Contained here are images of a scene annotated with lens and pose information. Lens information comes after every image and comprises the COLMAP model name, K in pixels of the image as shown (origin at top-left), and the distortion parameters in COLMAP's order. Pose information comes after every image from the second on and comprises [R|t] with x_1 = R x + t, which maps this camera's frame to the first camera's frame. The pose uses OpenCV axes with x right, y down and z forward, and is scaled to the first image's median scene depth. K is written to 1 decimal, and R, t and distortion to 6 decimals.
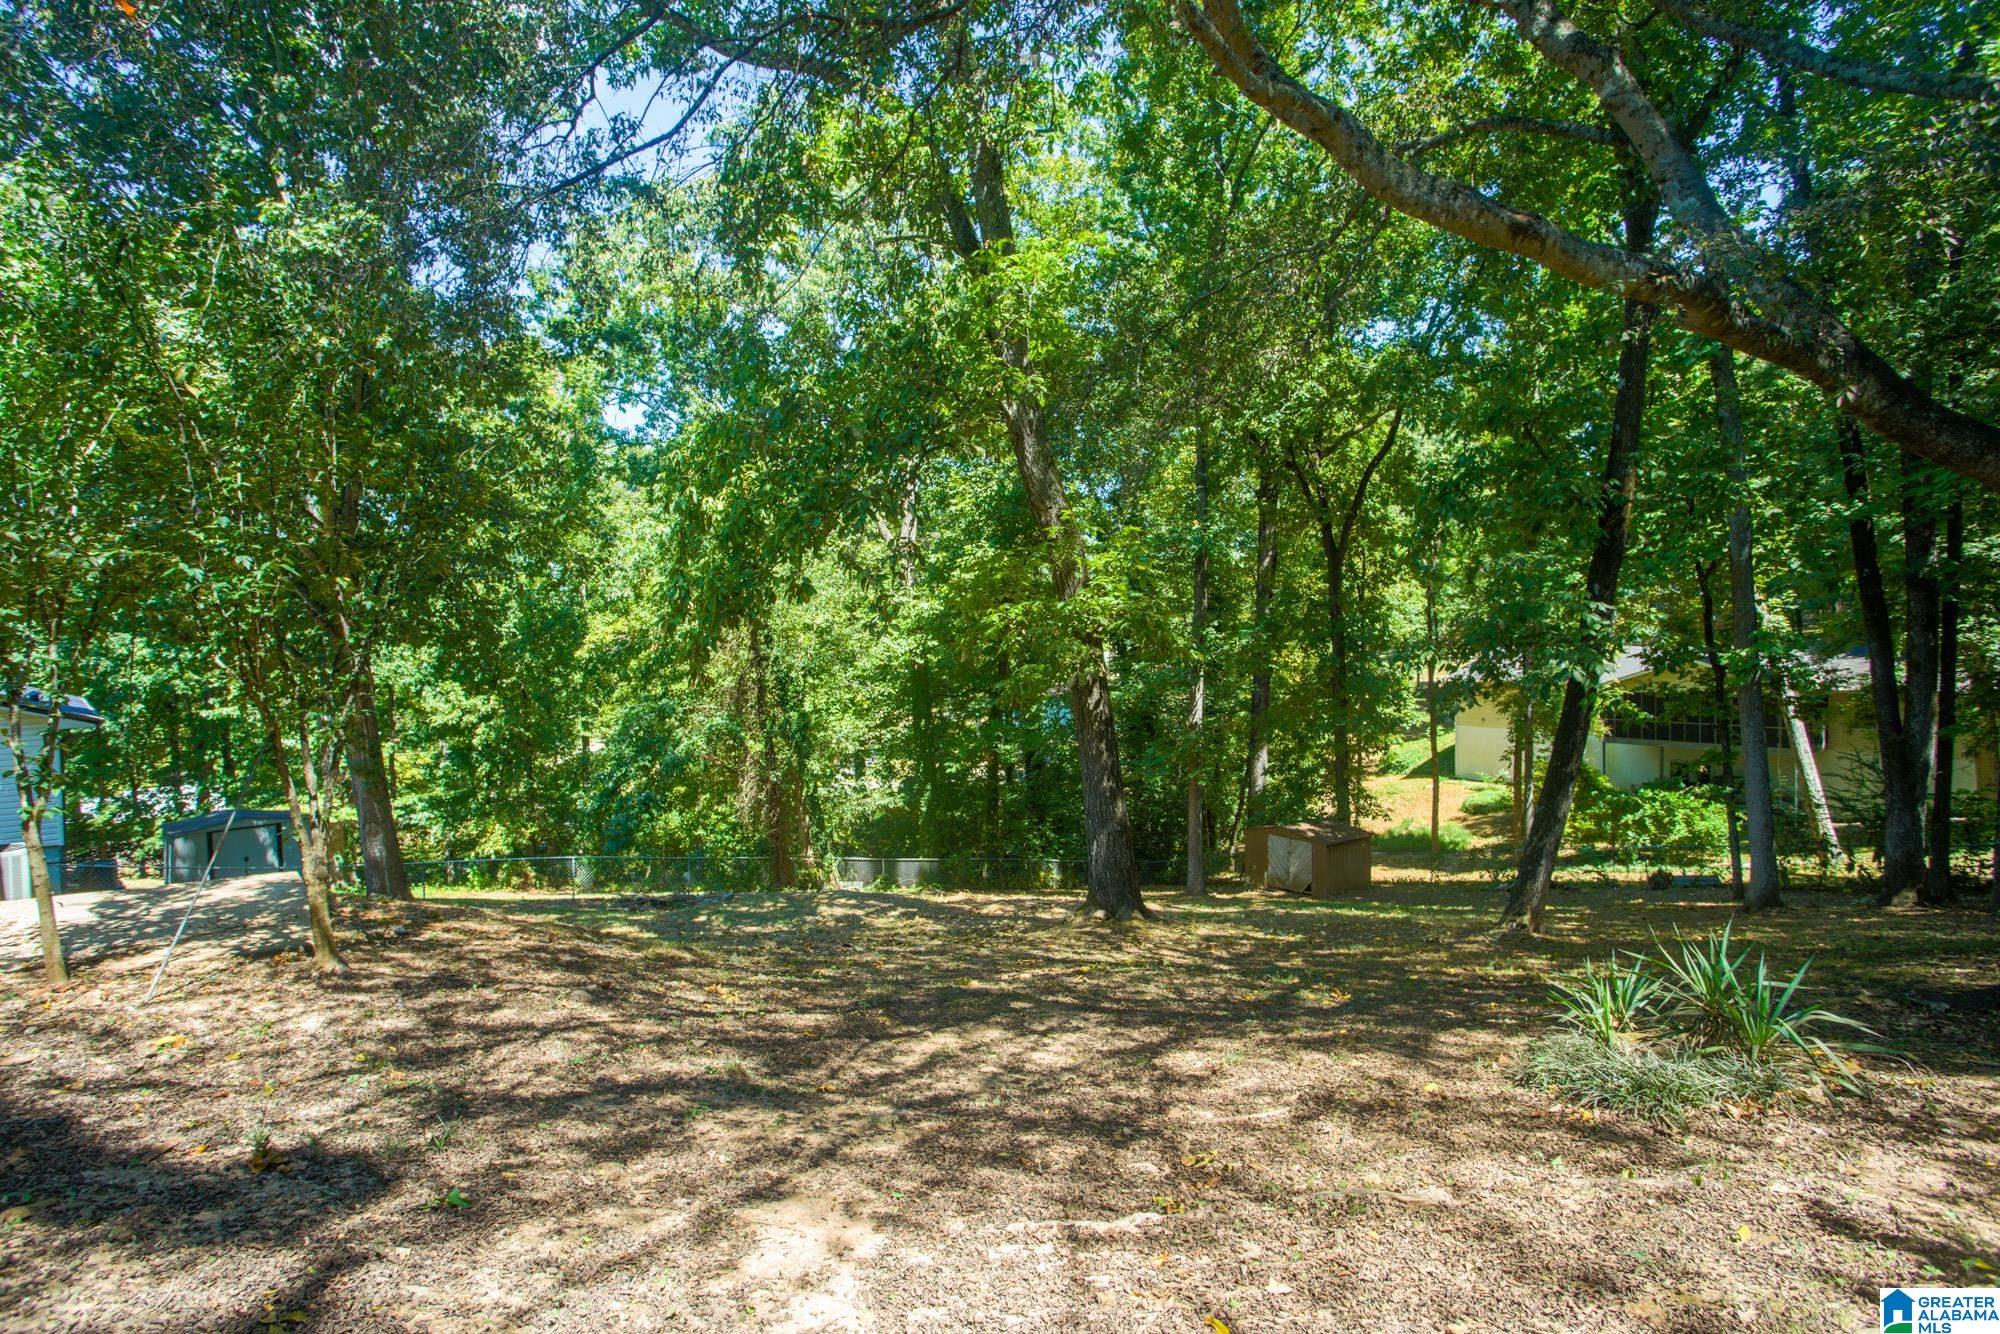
lens RADIAL K [[973.0, 0, 1000.6], [0, 973.0, 671.3], [0, 0, 1]] dist [-0.044289, 0.001842]
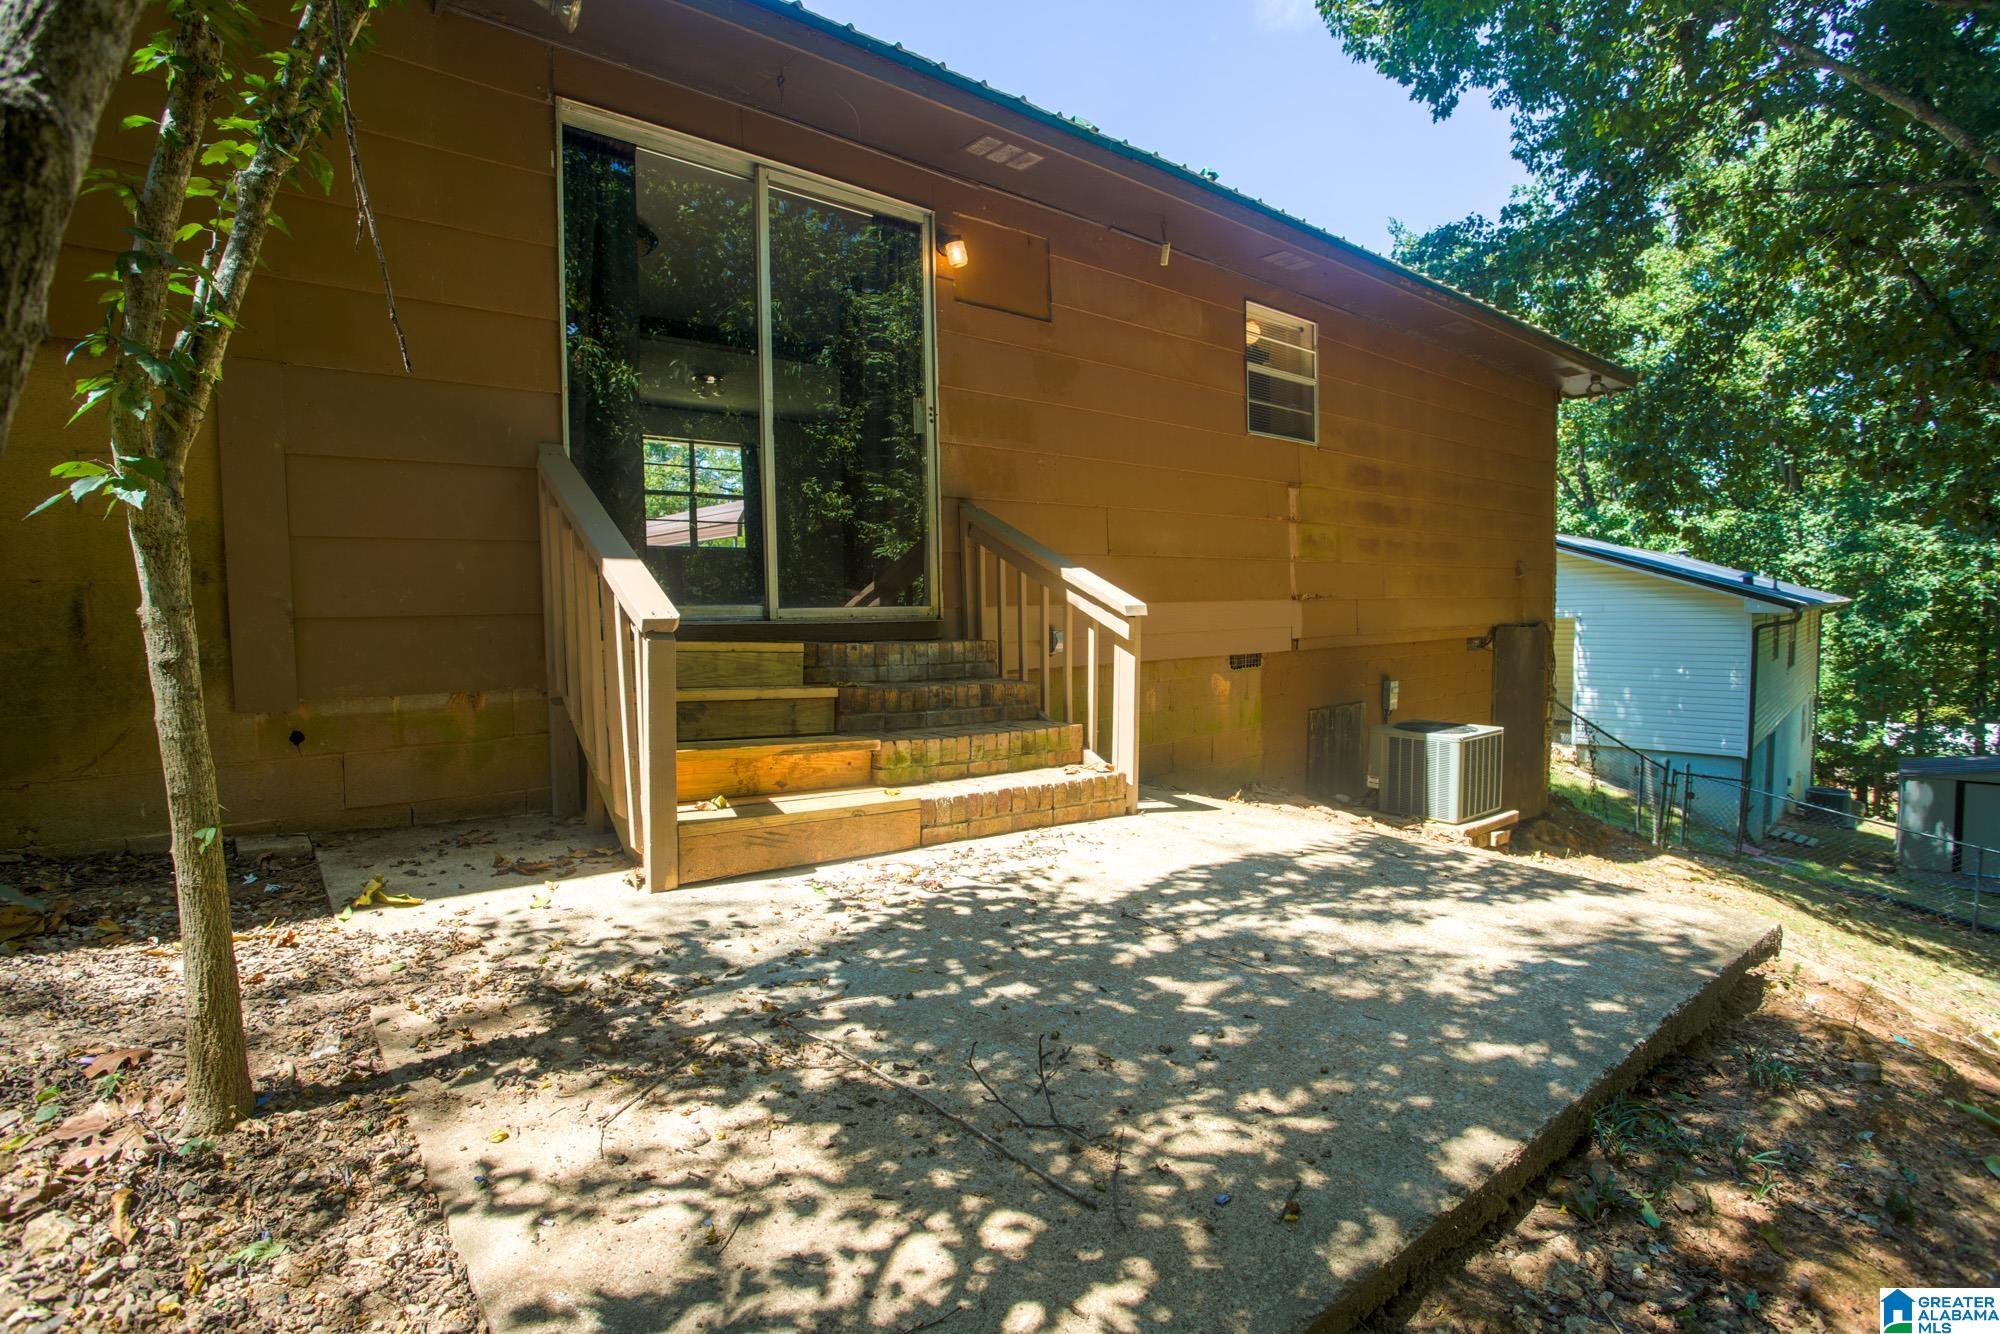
lens RADIAL K [[973.0, 0, 992.9], [0, 973.0, 666.0], [0, 0, 1]] dist [-0.044289, 0.001842]
pose [[-0.000877, 0.059462, -0.998230, -0.216528], [0.003610, 0.998224, 0.059458, 0.054298], [0.999993, -0.003552, -0.001090, 0.363337]]
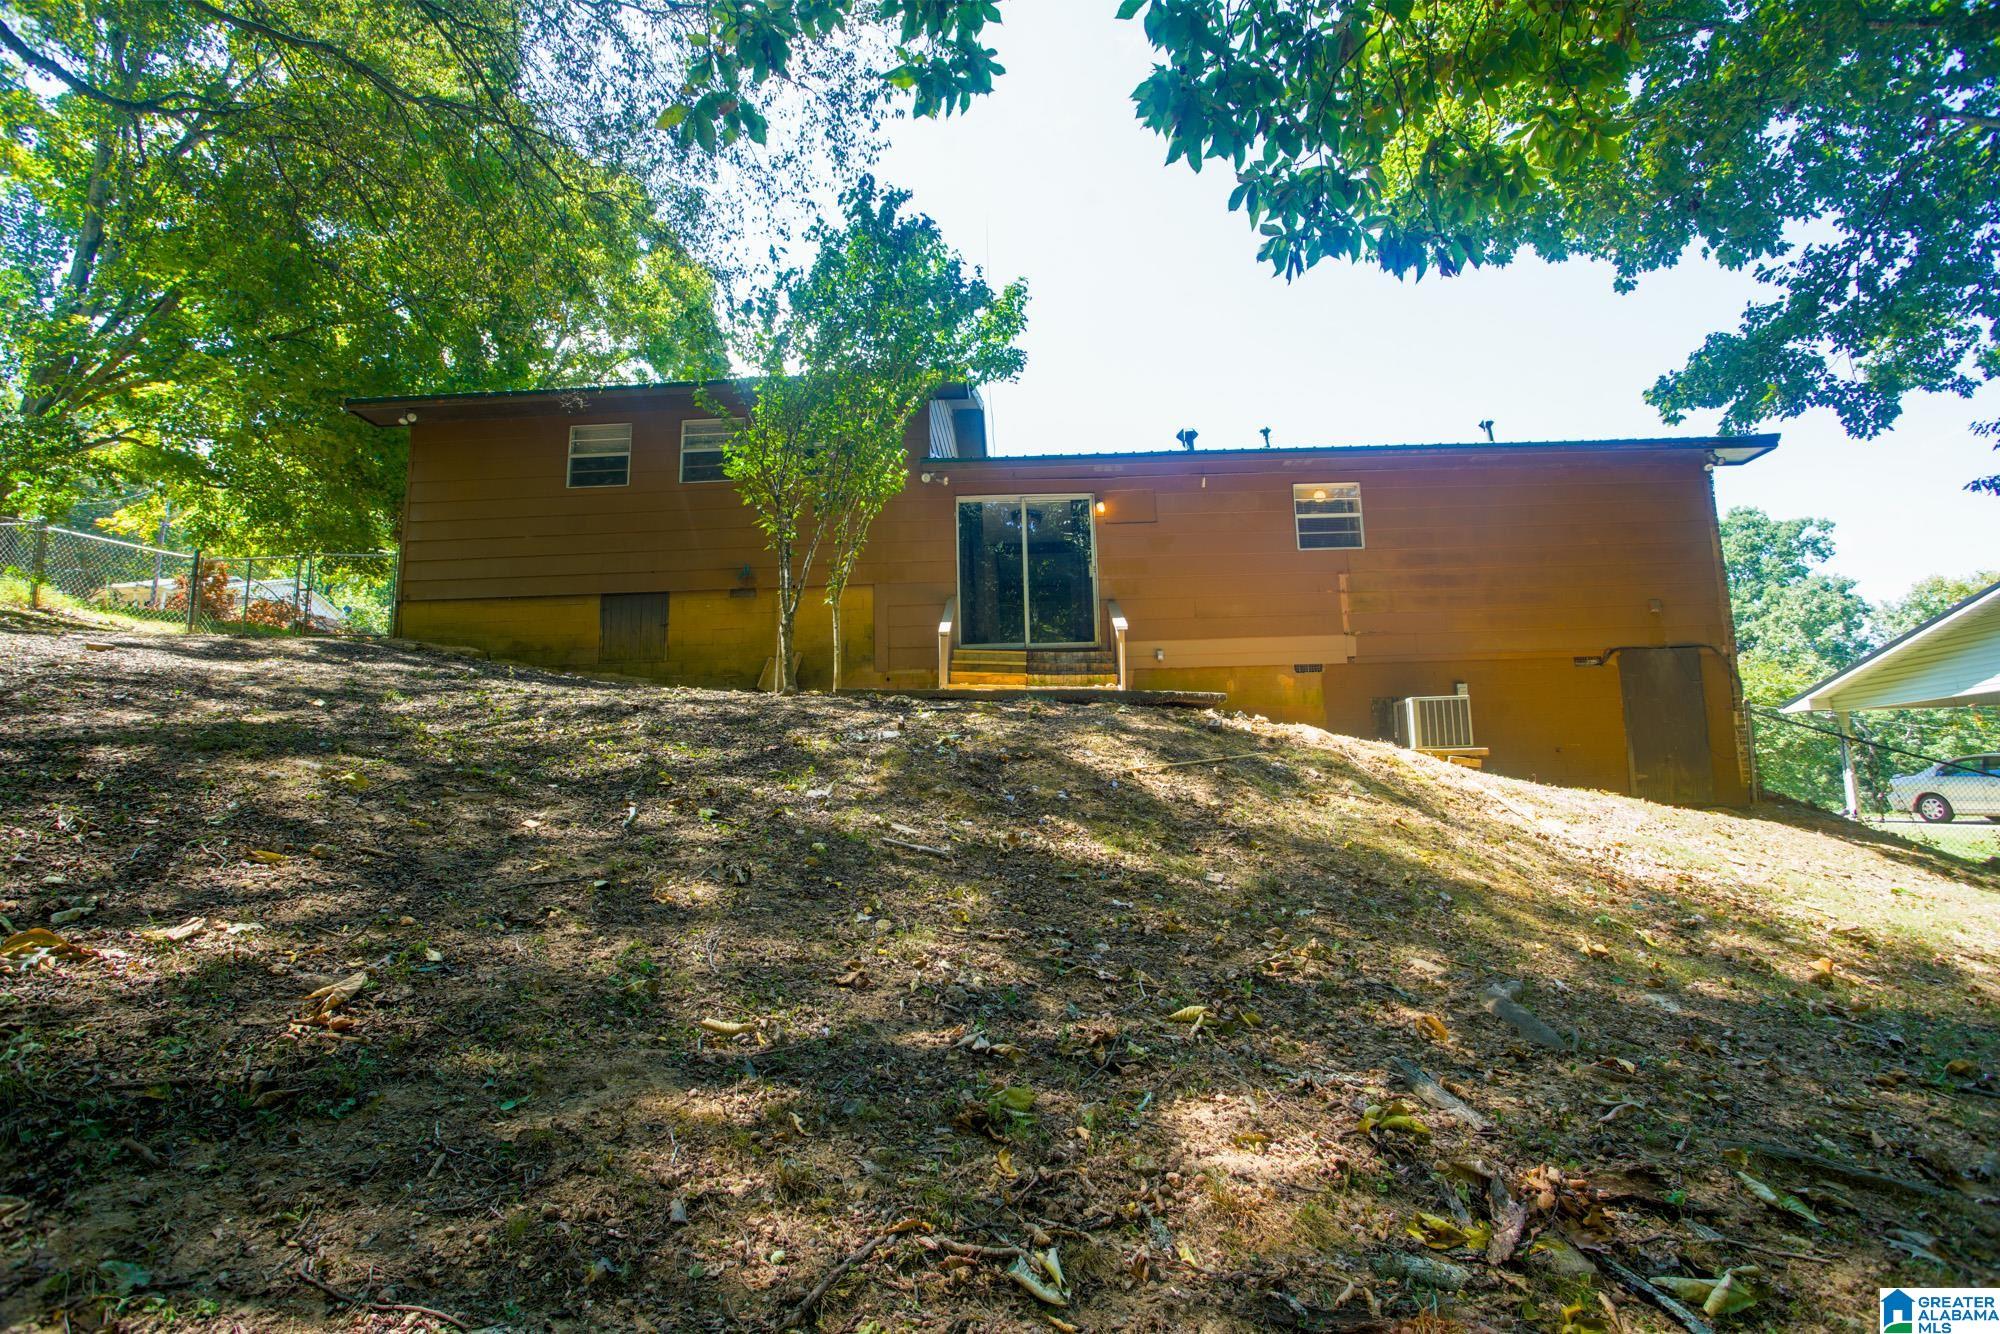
lens RADIAL K [[973.0, 0, 998.2], [0, 973.0, 665.9], [0, 0, 1]] dist [-0.044289, 0.001842]
pose [[-0.672687, -0.089217, -0.734528, 0.011941], [0.009028, 0.991641, -0.128714, 0.139333], [0.739872, -0.093215, -0.666259, 0.680137]]
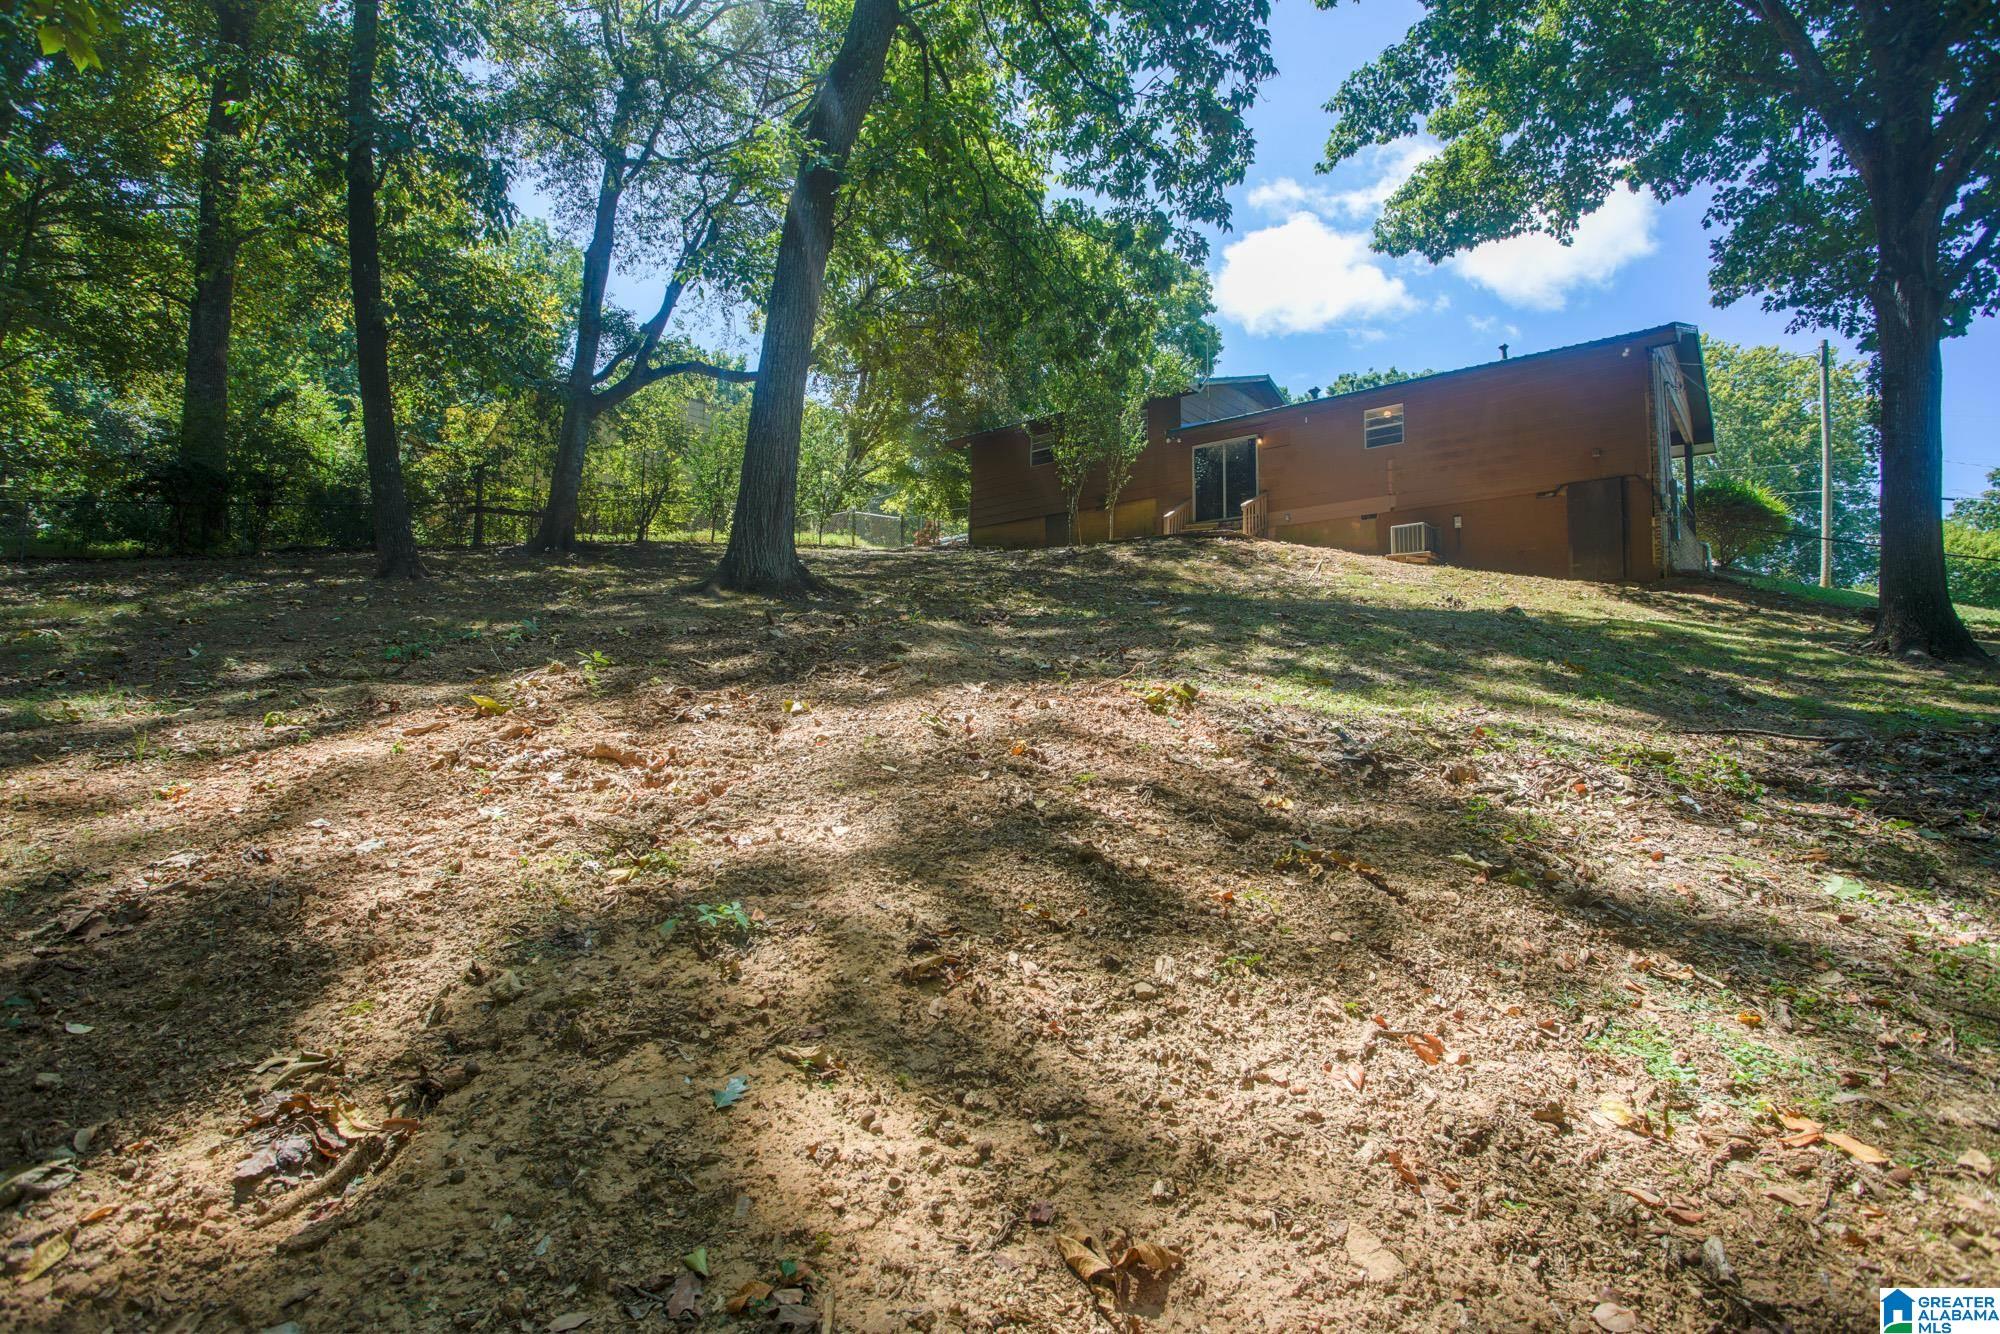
lens RADIAL K [[973.0, 0, 997.0], [0, 973.0, 669.7], [0, 0, 1]] dist [-0.044289, 0.001842]
pose [[-0.988591, -0.026387, -0.148298, -0.004209], [-0.019572, 0.998693, -0.047224, 0.278547], [0.149350, -0.043783, -0.987815, 1.341558]]
